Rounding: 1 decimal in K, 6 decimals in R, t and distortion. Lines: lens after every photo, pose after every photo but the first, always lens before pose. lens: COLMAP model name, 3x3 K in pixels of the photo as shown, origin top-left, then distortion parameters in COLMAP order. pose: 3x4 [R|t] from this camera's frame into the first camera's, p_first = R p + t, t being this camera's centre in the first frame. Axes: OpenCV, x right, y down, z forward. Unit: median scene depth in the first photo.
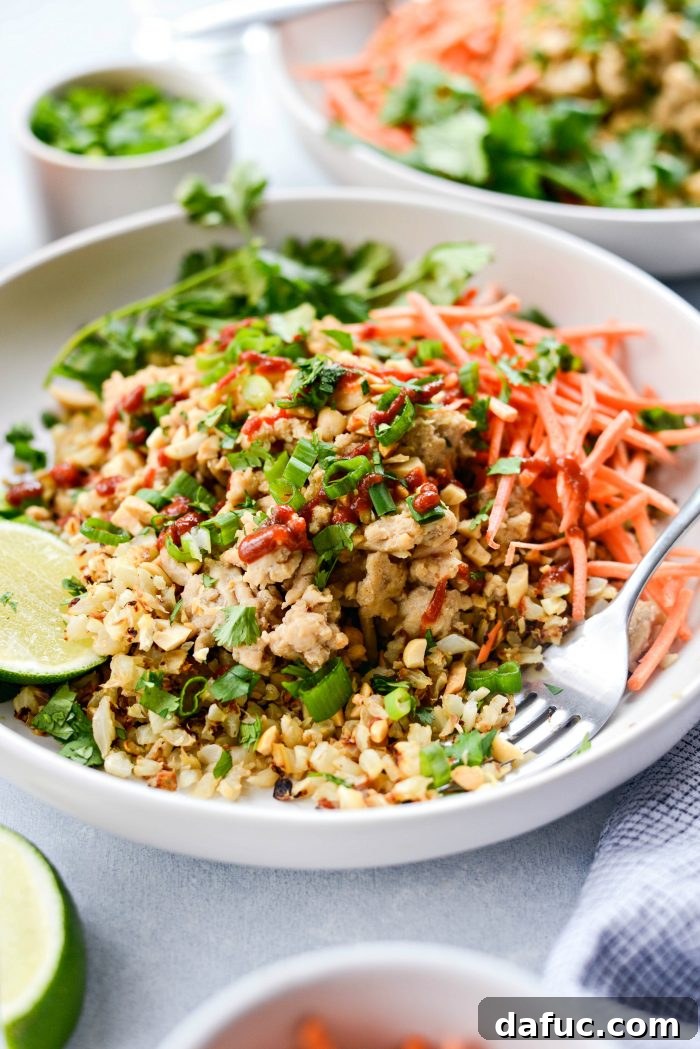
lens RADIAL K [[1675.9, 0, 350.0], [0, 1675.9, 524.5], [0, 0, 1]] dist [-0.156376, -0.017386]
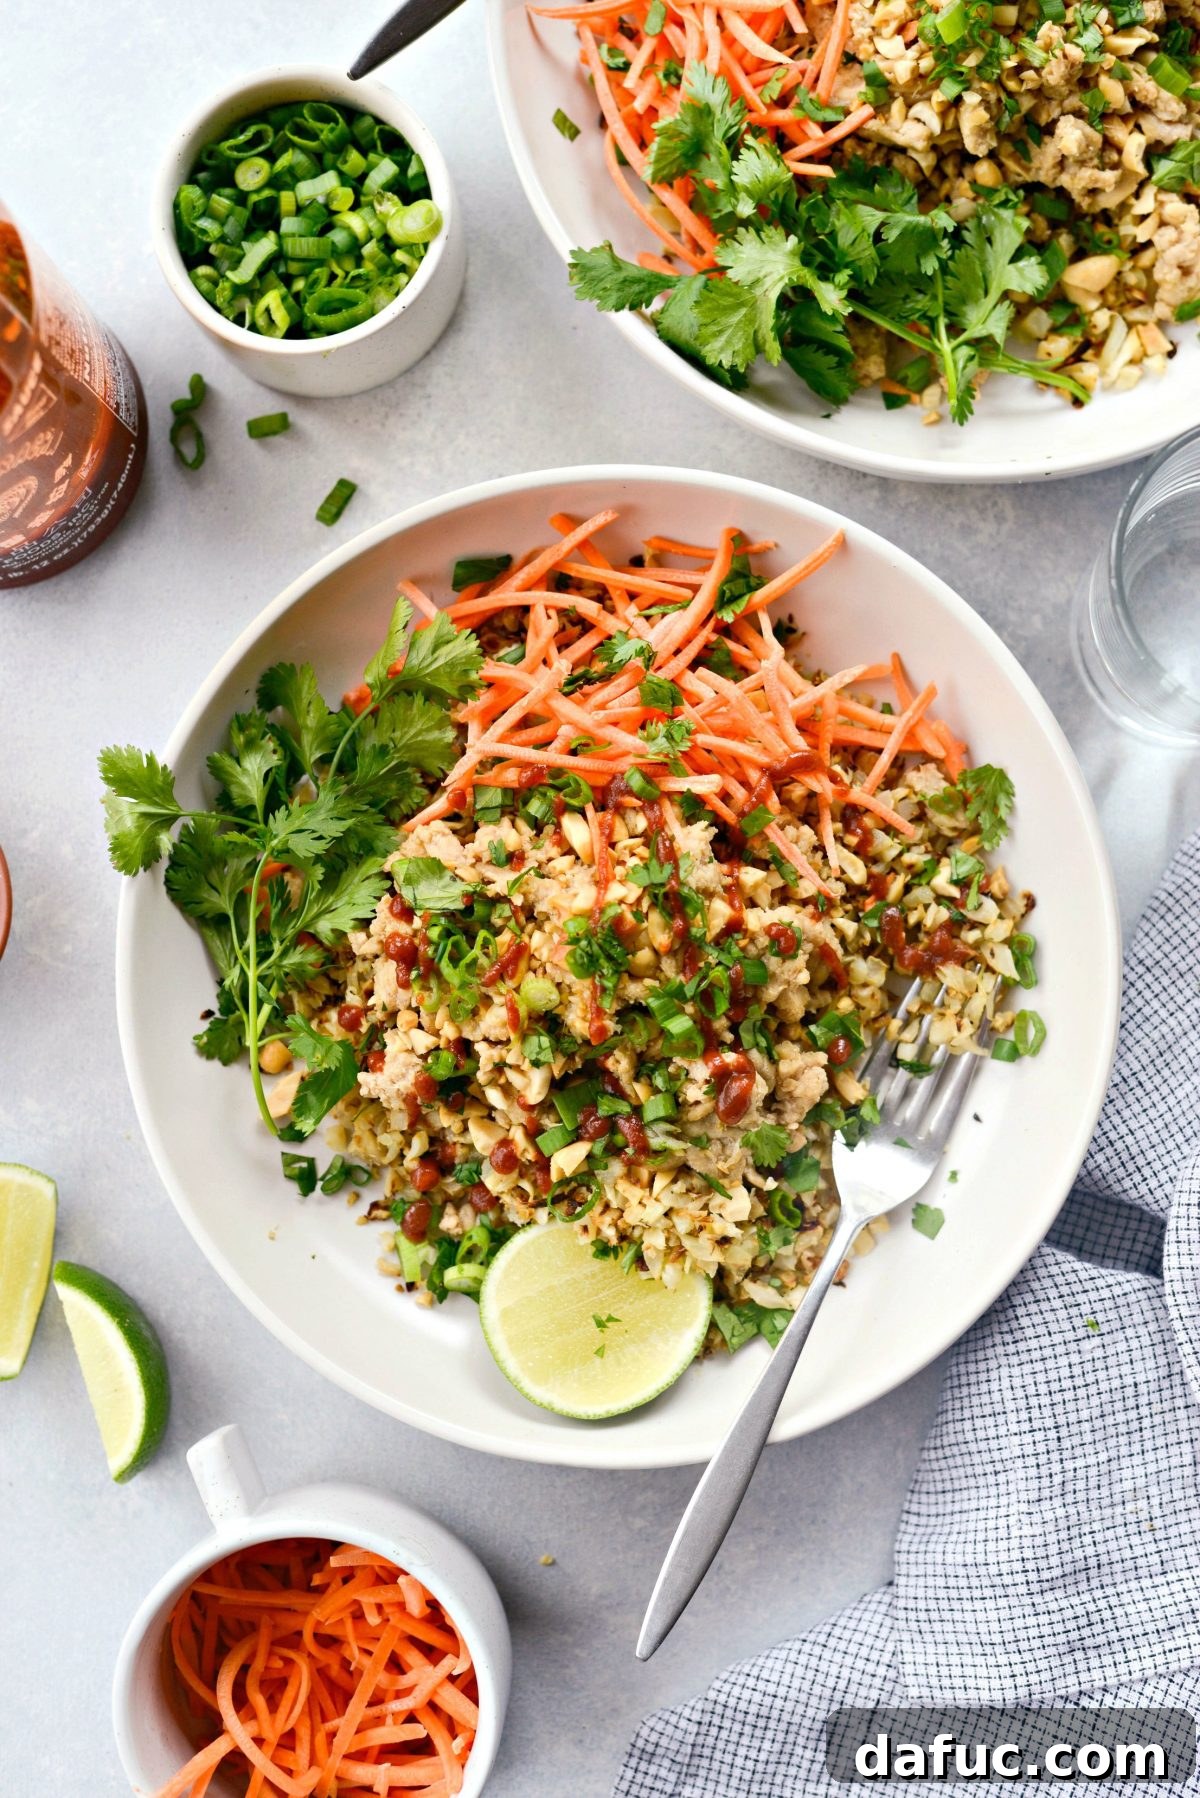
lens RADIAL K [[2872.4, 0, 600.0], [0, 2872.4, 899.0], [0, 0, 1]] dist [-0.156376, -0.017386]
pose [[0.999297, 0.015011, -0.034342, 0.059960], [0.013480, 0.711027, 0.703035, -1.230258], [0.034972, -0.703004, 0.710325, -0.143424]]
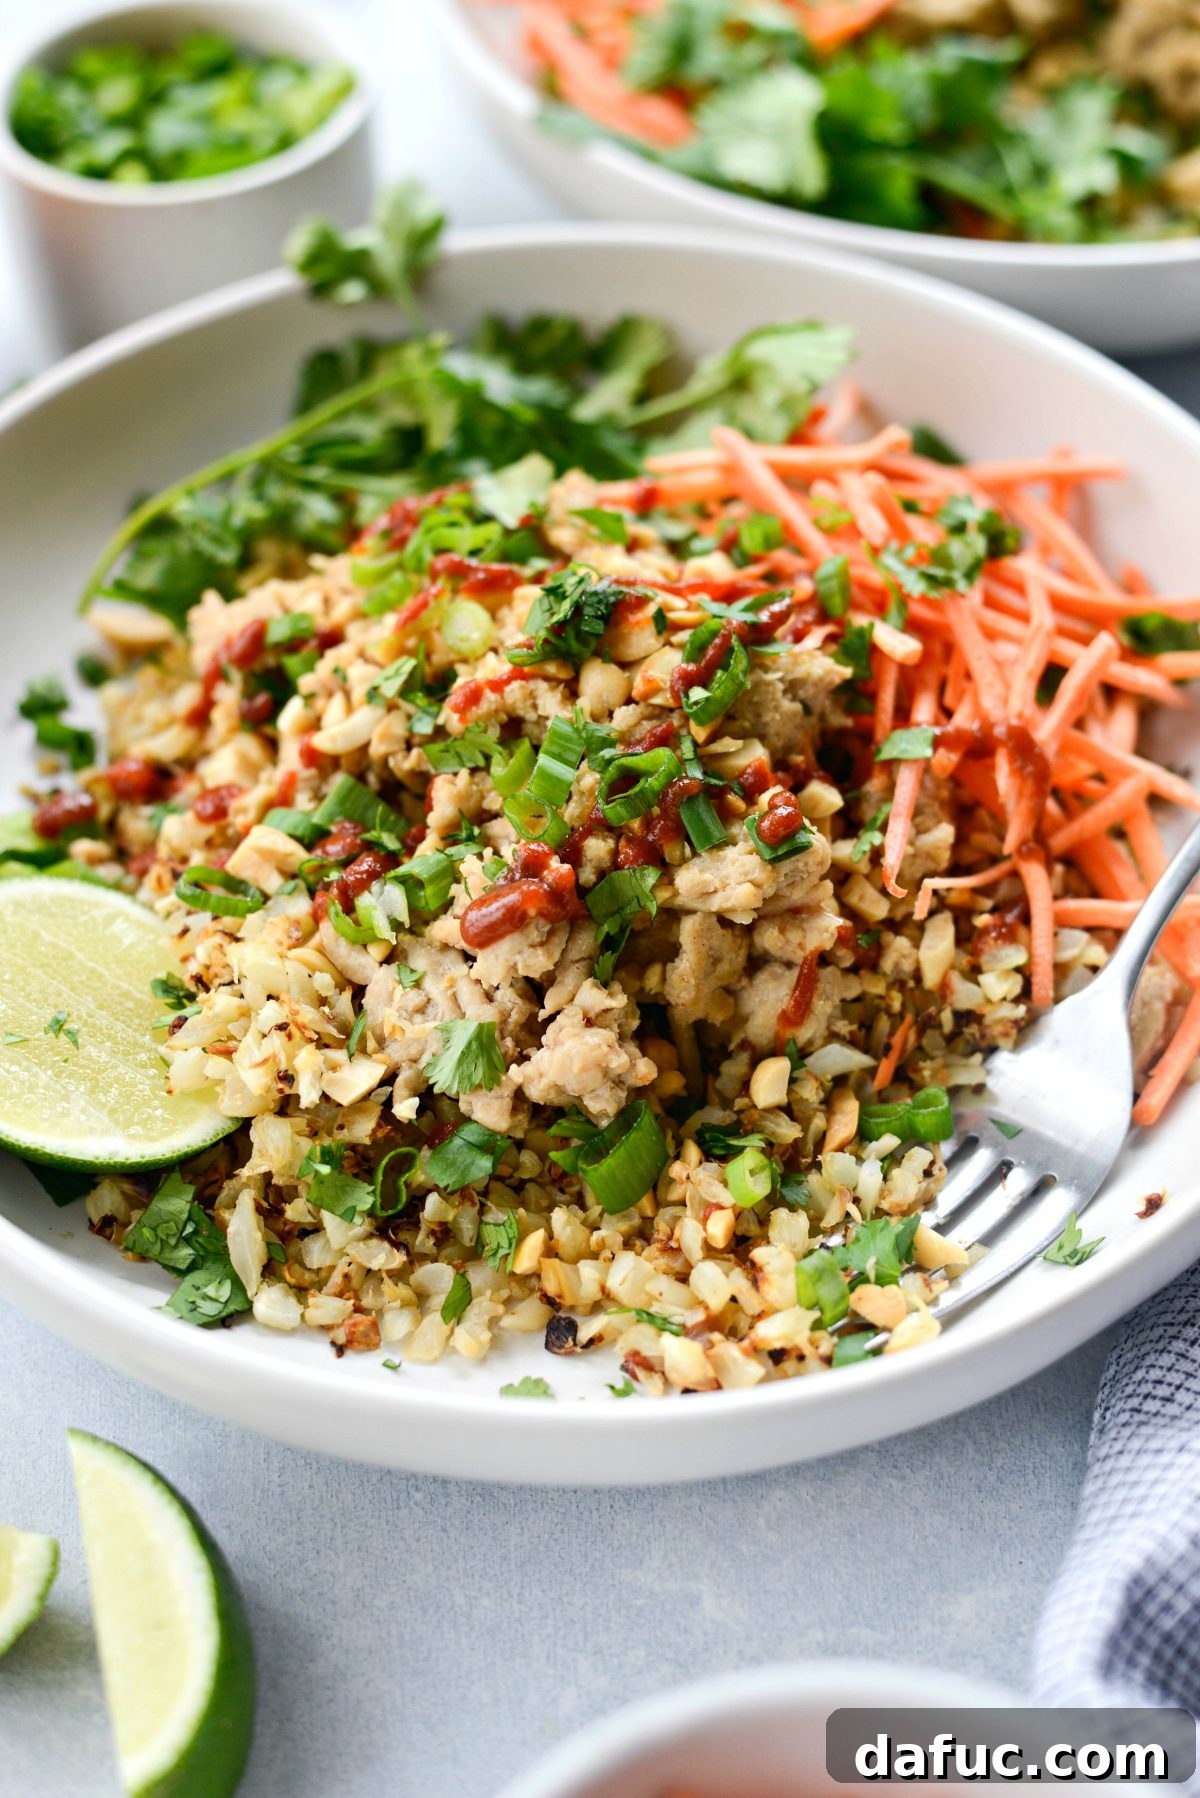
lens RADIAL K [[2872.4, 0, 600.0], [0, 2872.4, 899.0], [0, 0, 1]] dist [-0.156376, -0.017386]
pose [[0.998361, -0.049866, 0.028089, -0.044300], [0.046850, 0.993948, 0.099362, -0.086927], [-0.032874, -0.097883, 0.994655, 0.013363]]
